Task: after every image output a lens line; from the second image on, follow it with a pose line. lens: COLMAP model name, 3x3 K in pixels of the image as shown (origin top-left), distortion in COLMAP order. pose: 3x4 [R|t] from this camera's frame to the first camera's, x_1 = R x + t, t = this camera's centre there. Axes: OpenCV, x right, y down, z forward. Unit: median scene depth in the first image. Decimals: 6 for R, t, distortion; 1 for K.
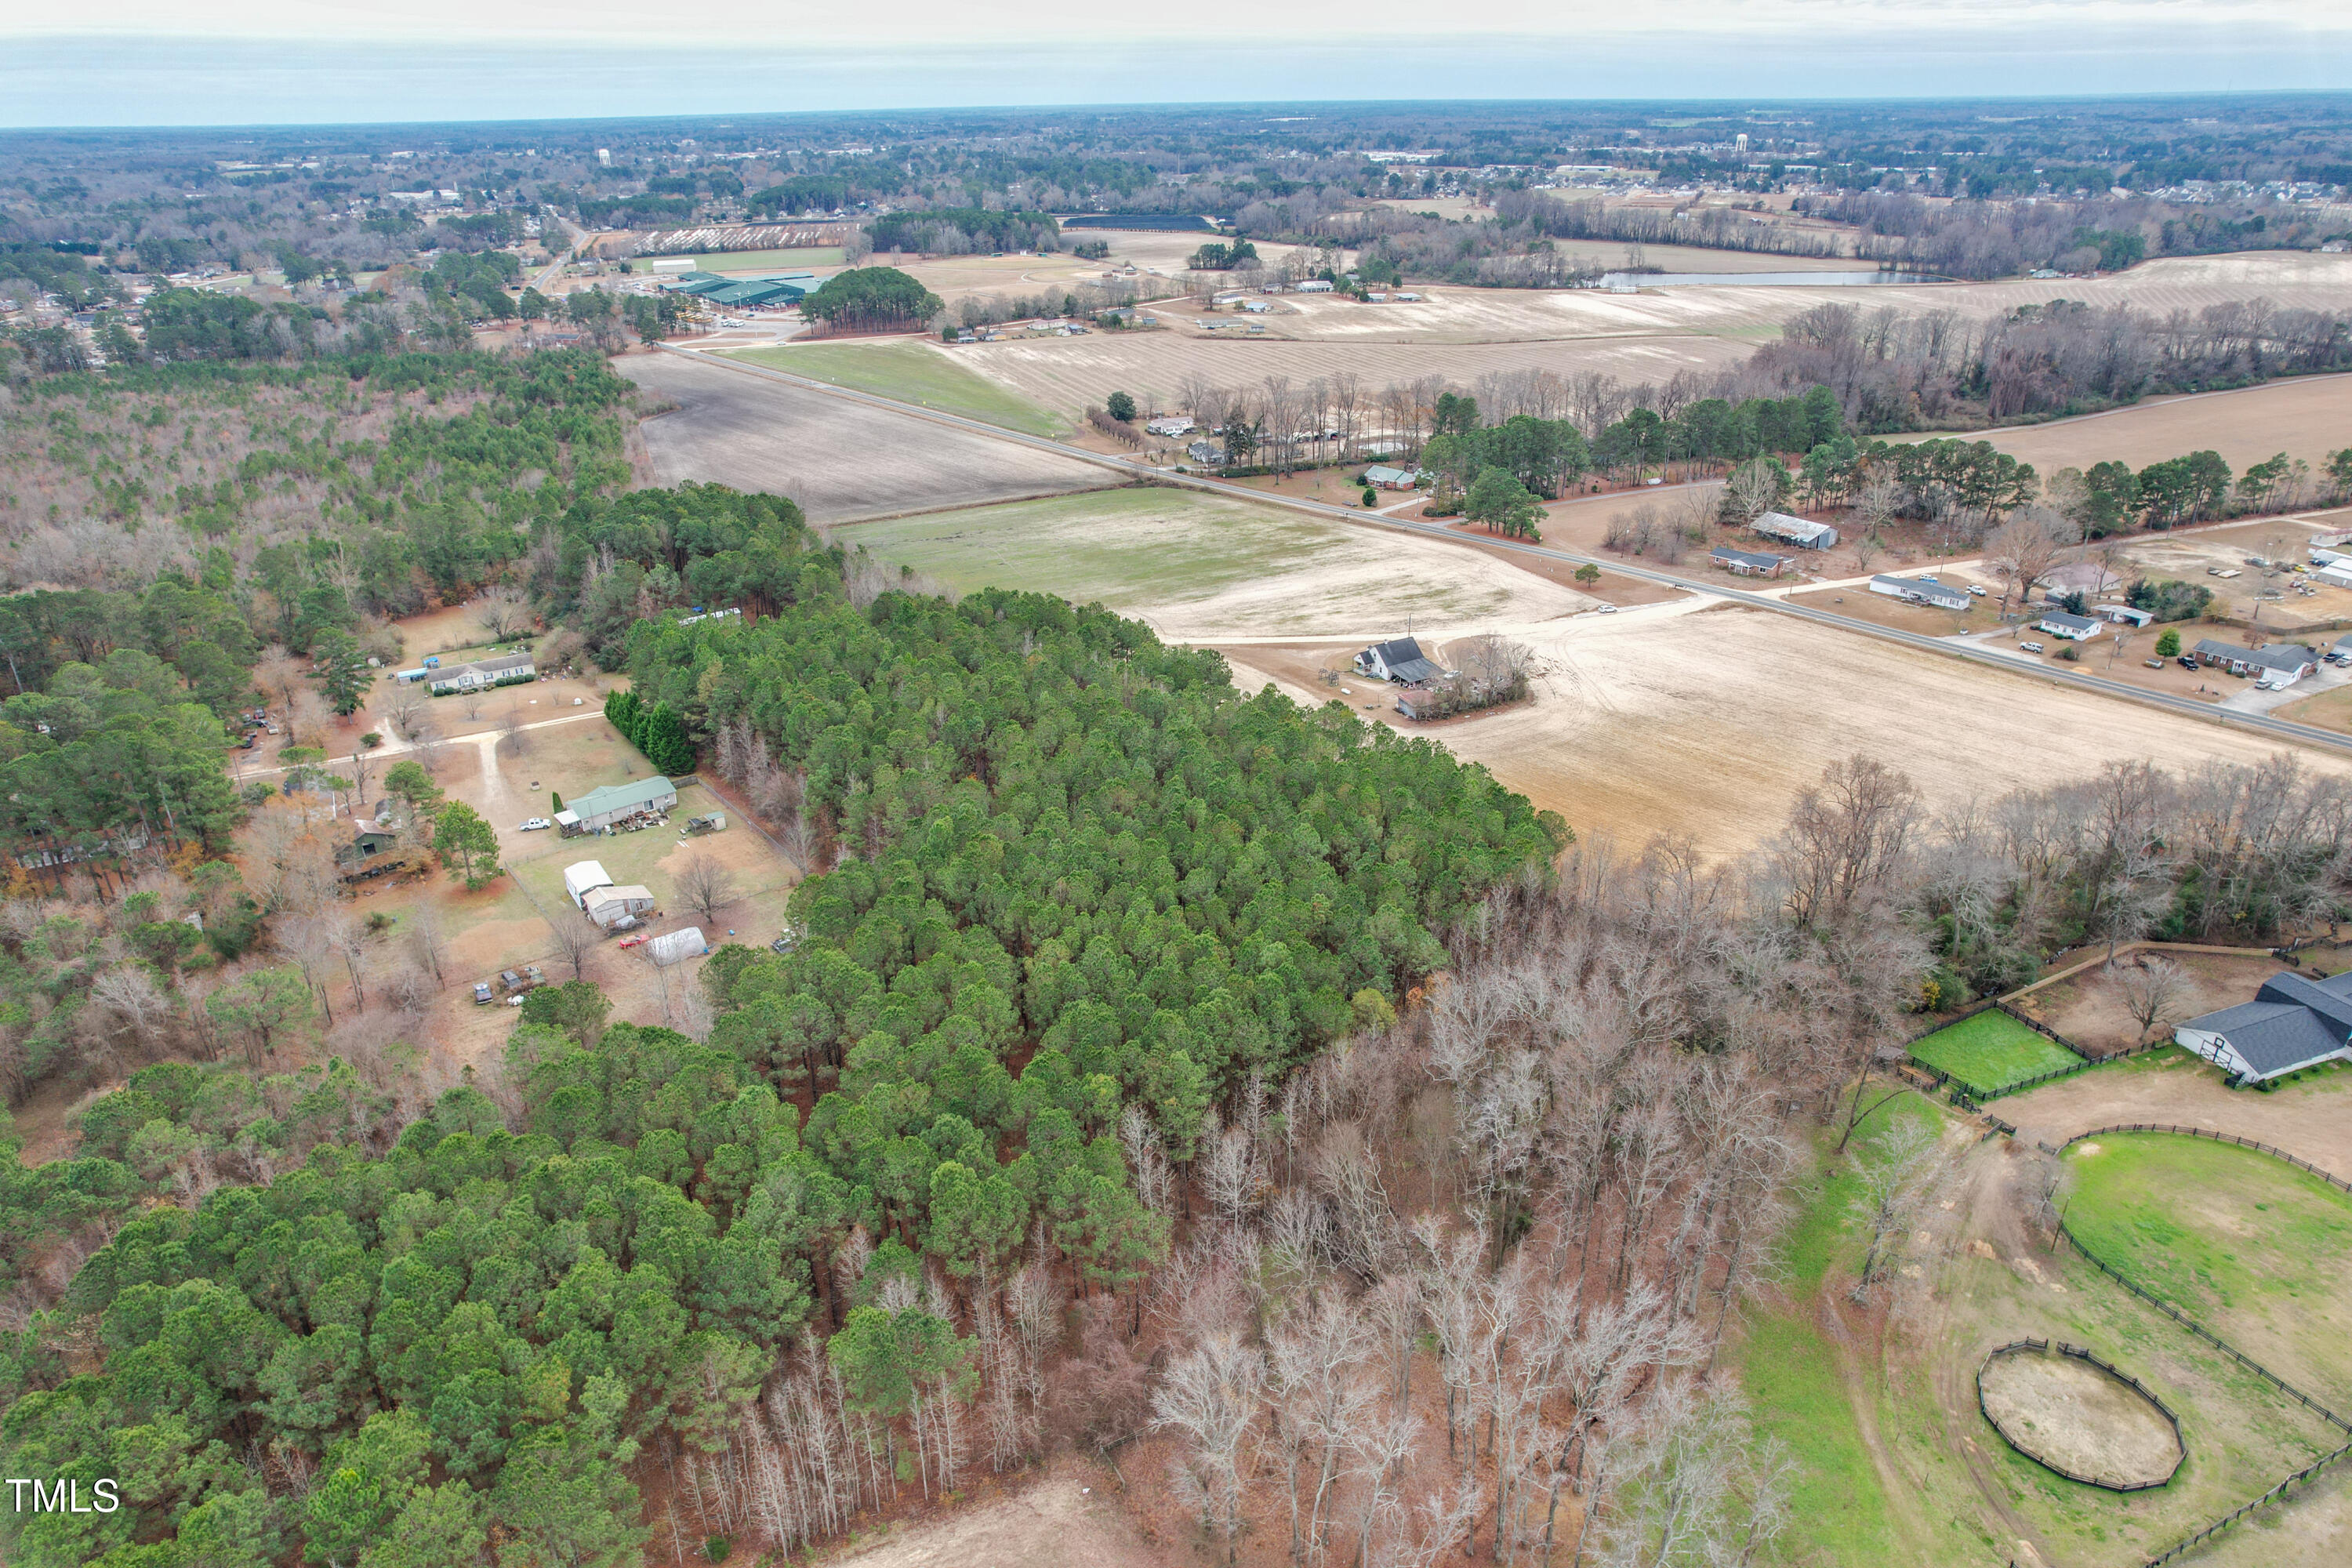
lens RADIAL K [[1507.2, 0, 1179.6], [0, 1507.2, 787.1], [0, 0, 1]] dist [-0.084448, 0.076499]
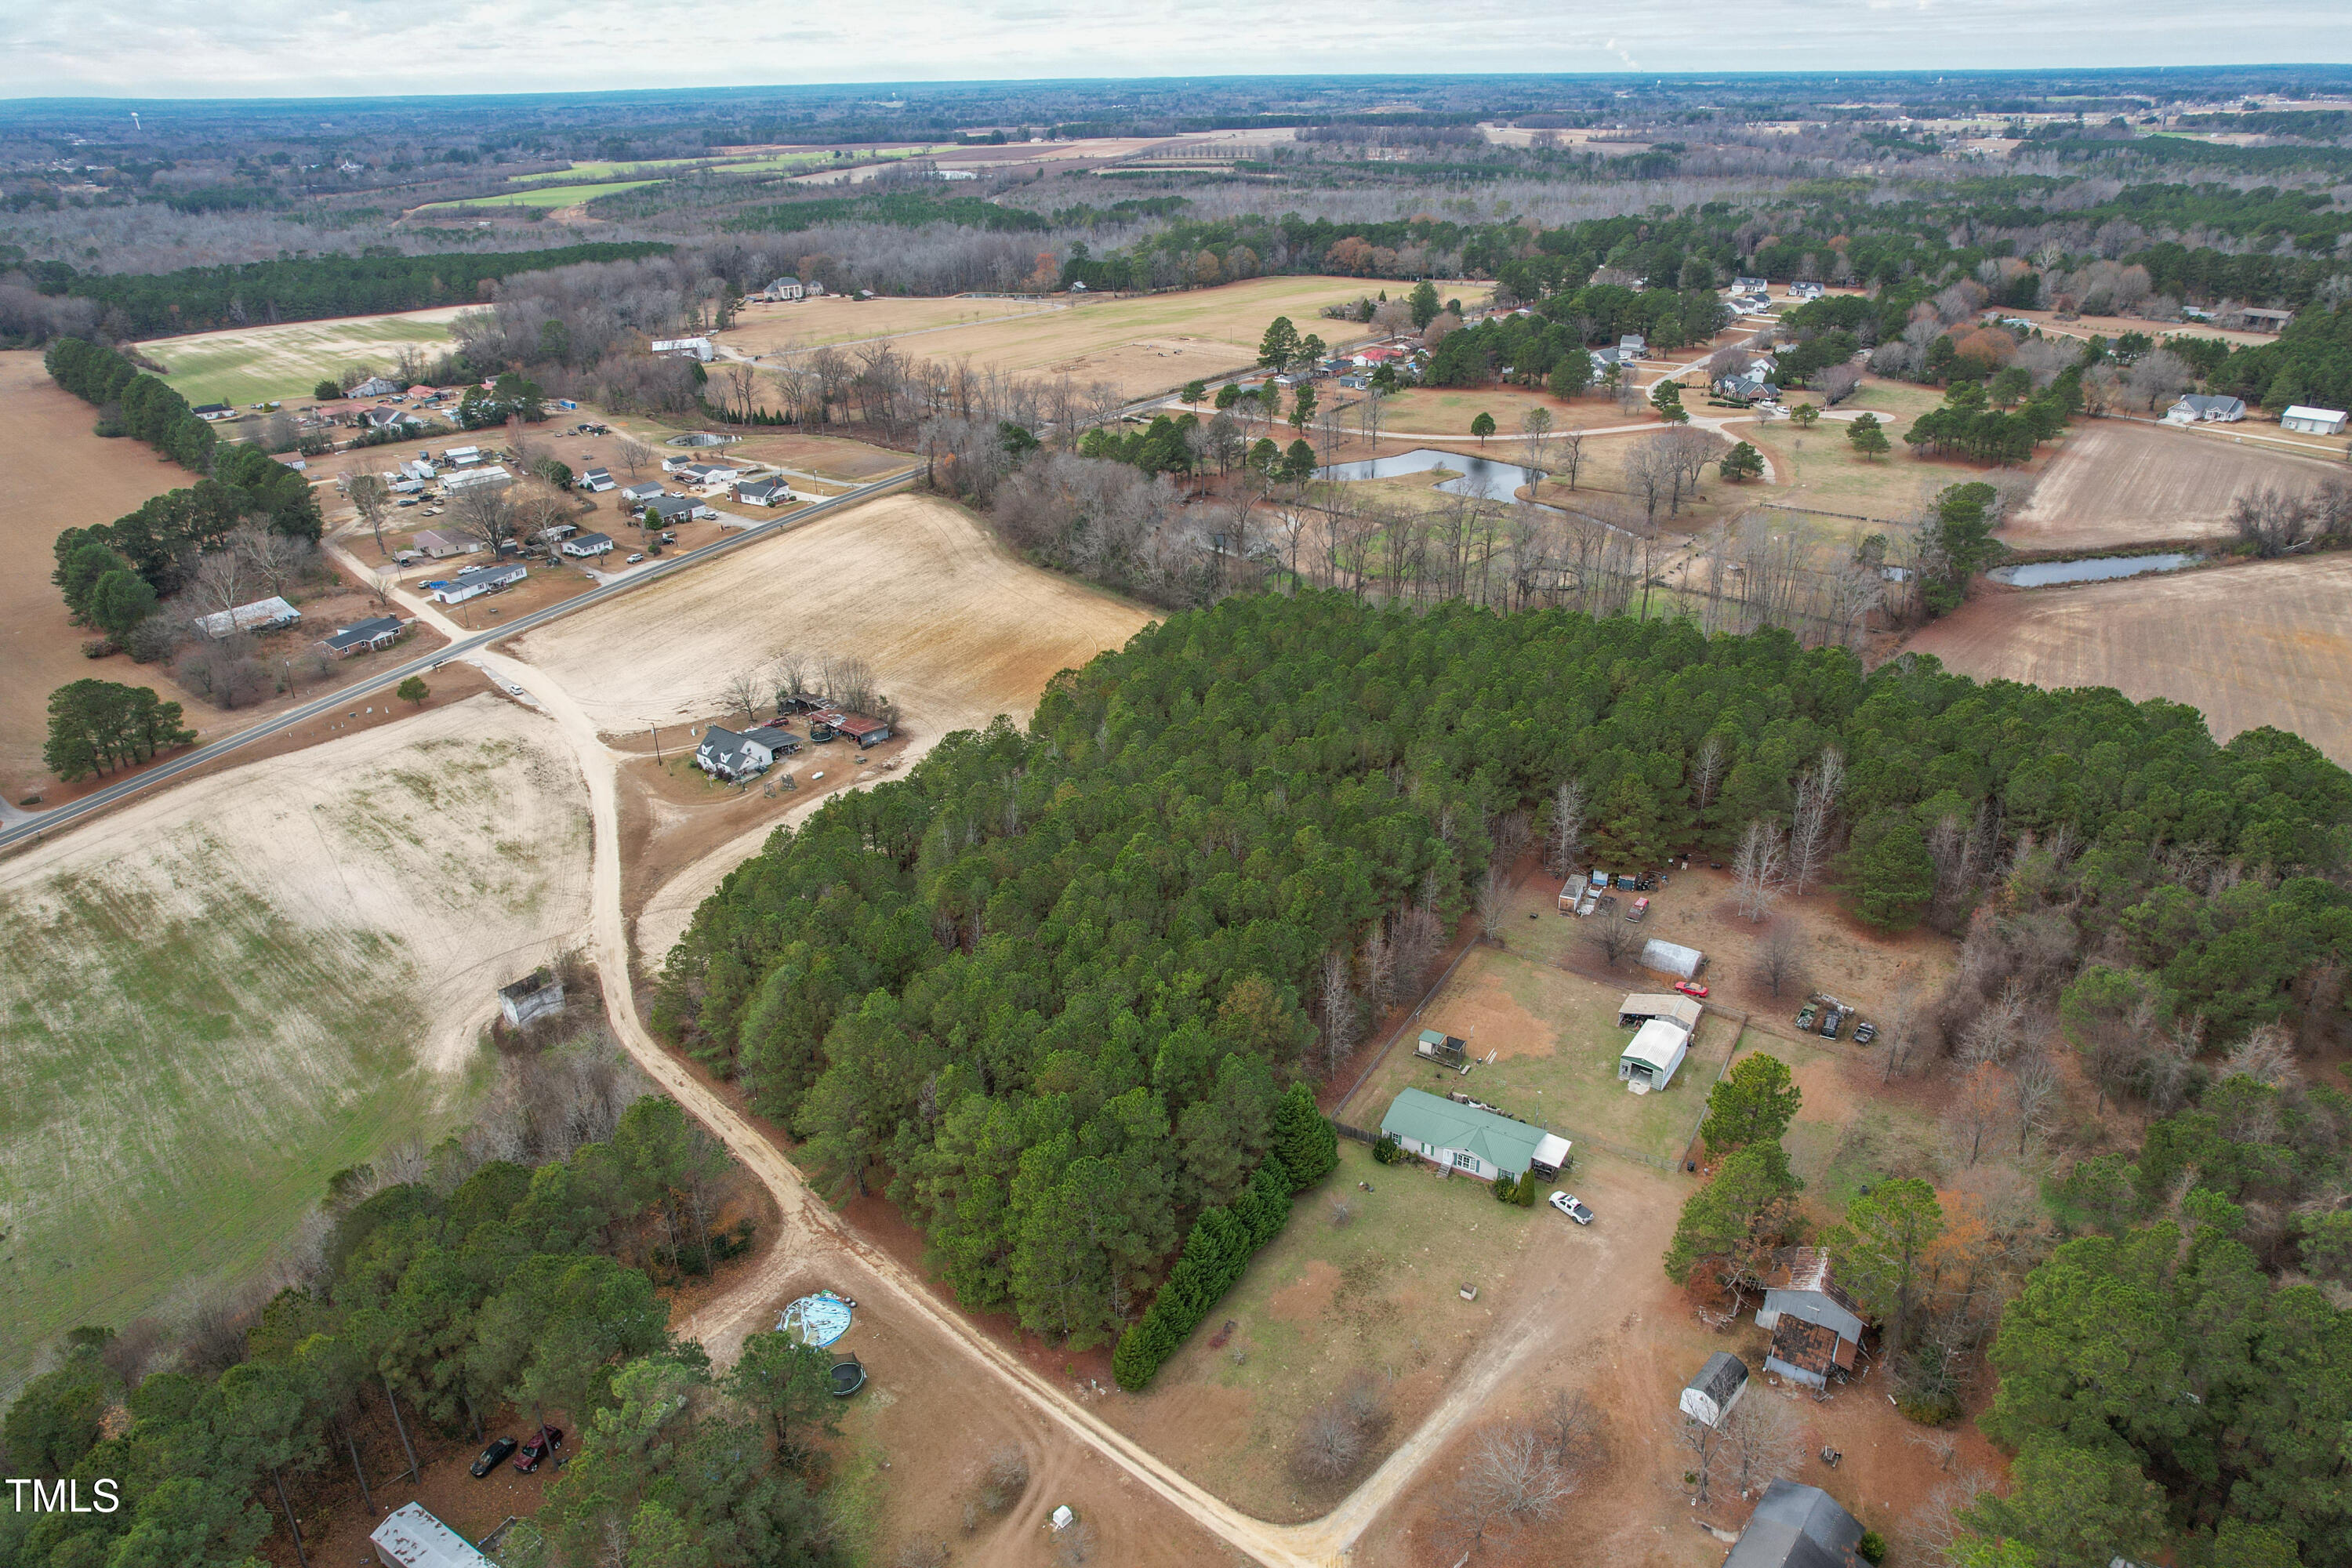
lens RADIAL K [[1507.2, 0, 1179.6], [0, 1507.2, 787.1], [0, 0, 1]] dist [-0.084448, 0.076499]
pose [[-0.350692, -0.389499, 0.851649, -0.282257], [0.414314, 0.751036, 0.514091, -0.167965], [-0.839856, 0.533138, -0.102007, 0.370857]]
